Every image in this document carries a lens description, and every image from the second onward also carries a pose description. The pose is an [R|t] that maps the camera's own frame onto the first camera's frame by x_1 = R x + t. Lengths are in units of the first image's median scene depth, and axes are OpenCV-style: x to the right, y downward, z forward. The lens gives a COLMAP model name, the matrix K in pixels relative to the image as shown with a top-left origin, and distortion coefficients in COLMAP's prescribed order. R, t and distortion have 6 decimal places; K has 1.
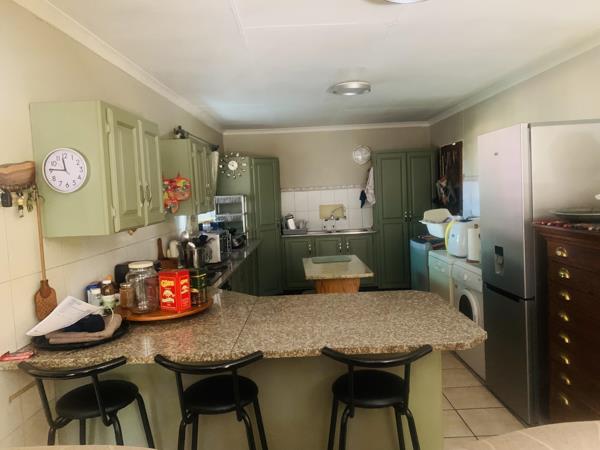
lens RADIAL K [[451.8, 0, 300.0], [0, 451.8, 225.0], [0, 0, 1]] dist [0.008834, 0.001241]
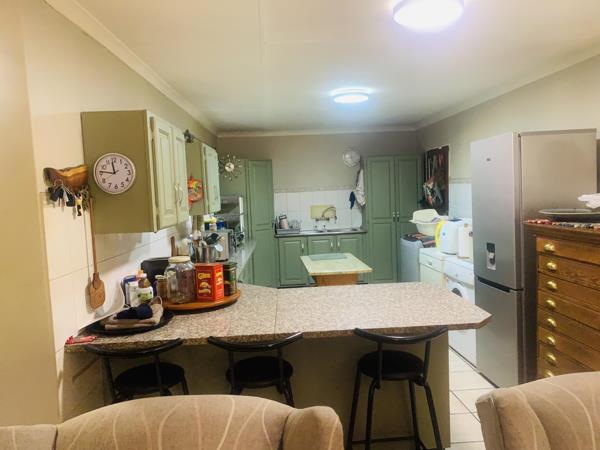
lens RADIAL K [[451.8, 0, 300.0], [0, 451.8, 225.0], [0, 0, 1]] dist [0.008834, 0.001241]
pose [[0.998676, 0.000005, 0.051445, -0.089612], [0.000065, 0.999999, -0.001360, 0.004947], [-0.051445, 0.001362, 0.998675, -0.089839]]
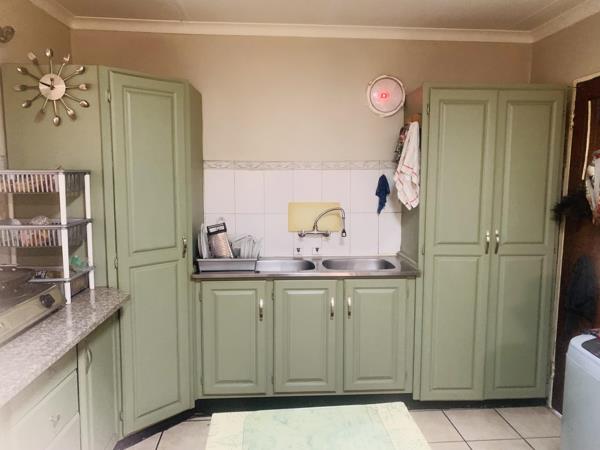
lens RADIAL K [[451.8, 0, 300.0], [0, 451.8, 225.0], [0, 0, 1]] dist [0.008834, 0.001241]
pose [[0.996923, 0.042188, 0.066069, 0.064264], [-0.044717, 0.998304, 0.037284, -0.097650], [-0.064384, -0.040124, 0.997118, 1.376454]]
